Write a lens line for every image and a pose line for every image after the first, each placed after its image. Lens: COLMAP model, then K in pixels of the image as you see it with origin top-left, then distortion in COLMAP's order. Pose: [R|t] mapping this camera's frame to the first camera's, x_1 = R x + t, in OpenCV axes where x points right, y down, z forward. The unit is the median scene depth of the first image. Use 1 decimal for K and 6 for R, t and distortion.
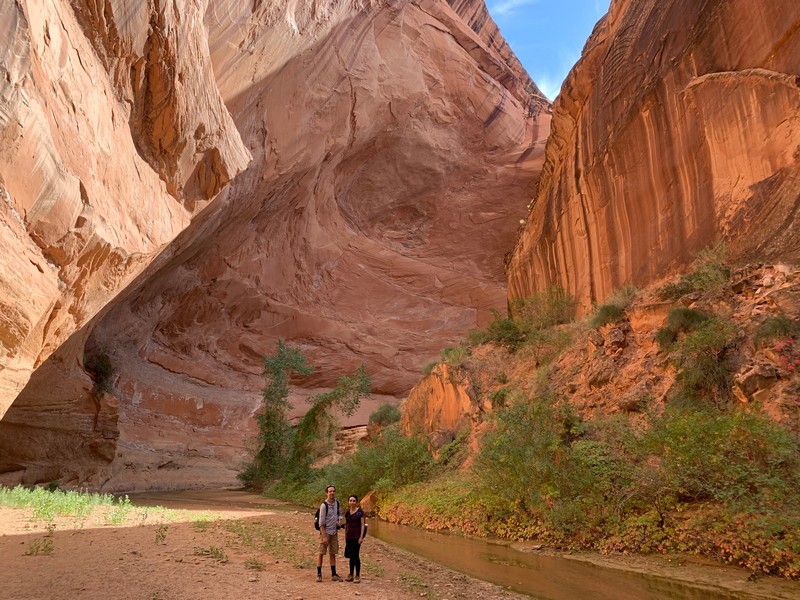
lens RADIAL K [[616.4, 0, 407.3], [0, 616.4, 298.7], [0, 0, 1]] dist [0.010073, -0.007651]
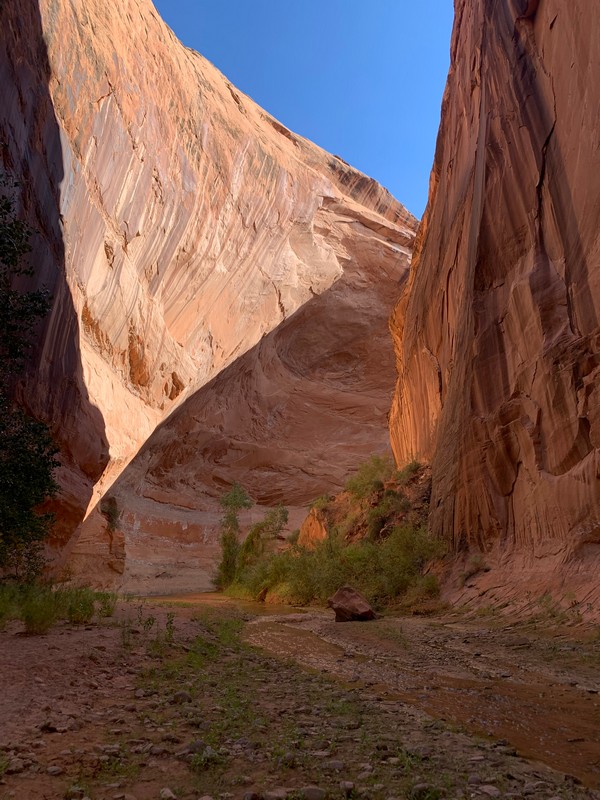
lens RADIAL K [[616.4, 0, 311.9], [0, 616.4, 399.4], [0, 0, 1]] dist [0.010073, -0.007651]
pose [[0.989565, -0.065884, -0.128144, 0.187053], [0.065335, 0.997827, -0.008494, -0.111153], [0.128425, 0.000033, 0.991719, -0.407147]]
